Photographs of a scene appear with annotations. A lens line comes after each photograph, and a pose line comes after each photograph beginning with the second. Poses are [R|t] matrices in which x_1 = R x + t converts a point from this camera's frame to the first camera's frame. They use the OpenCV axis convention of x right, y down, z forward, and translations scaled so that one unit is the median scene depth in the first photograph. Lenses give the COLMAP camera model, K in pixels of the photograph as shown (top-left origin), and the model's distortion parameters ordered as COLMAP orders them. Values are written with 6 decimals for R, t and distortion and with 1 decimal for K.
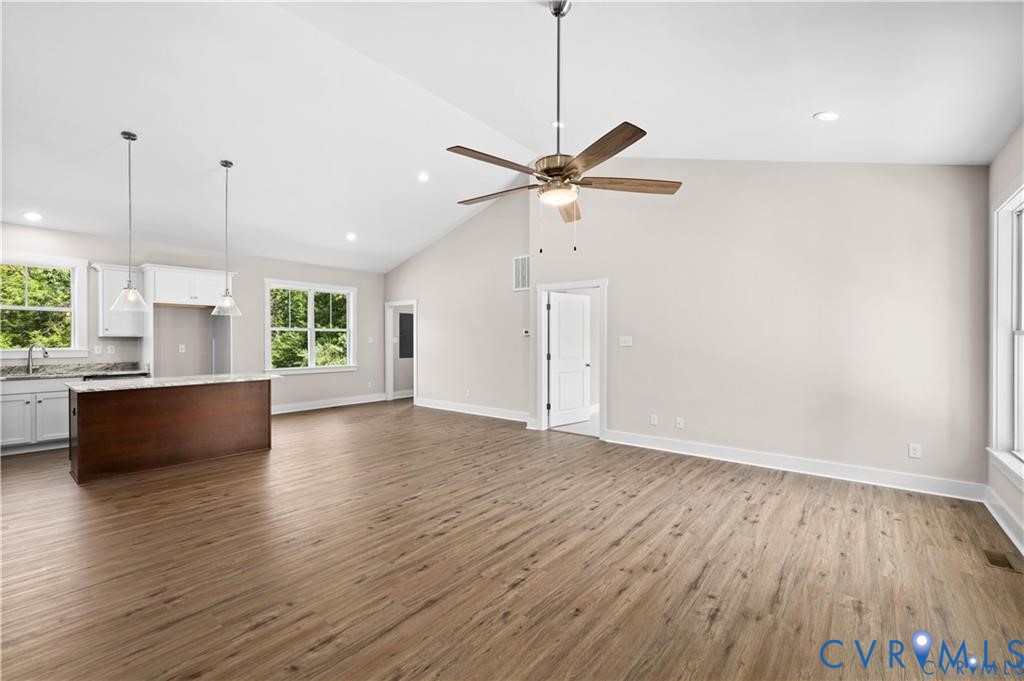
lens RADIAL K [[424.6, 0, 511.4], [0, 424.6, 340.8], [0, 0, 1]] dist [0.000651, -0.000257]
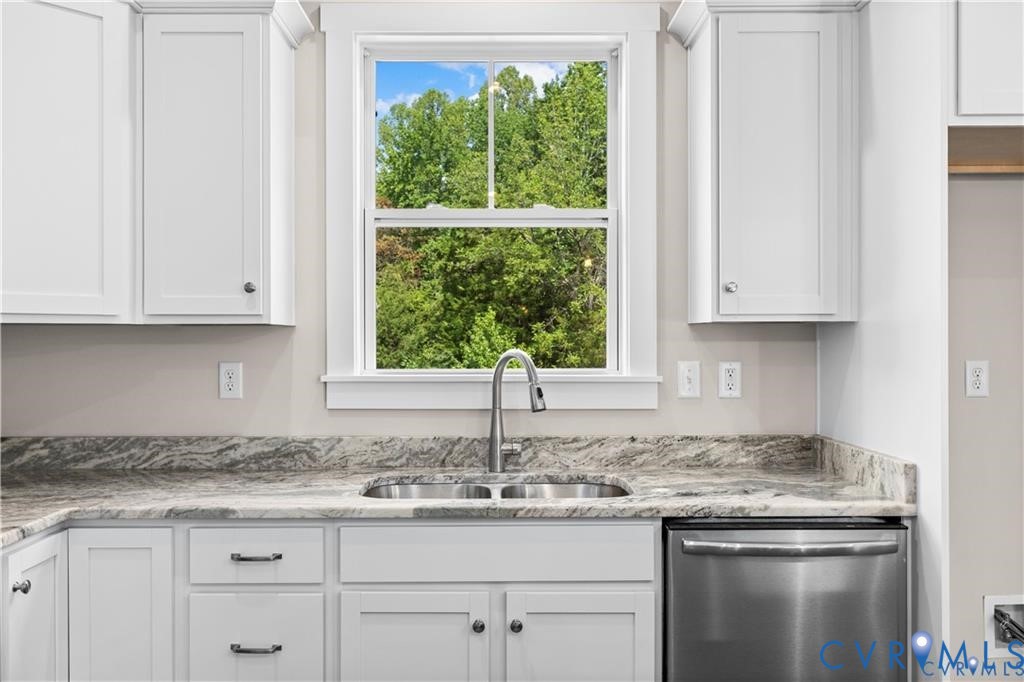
lens RADIAL K [[882.3, 0, 510.9], [0, 882.3, 339.2], [0, 0, 1]] dist [0.002729, 0.000125]
pose [[0.639515, 0.000166, -0.768779, -0.111971], [0.002436, 0.999995, 0.002243, -0.001526], [0.768775, -0.003307, 0.639511, 0.106198]]
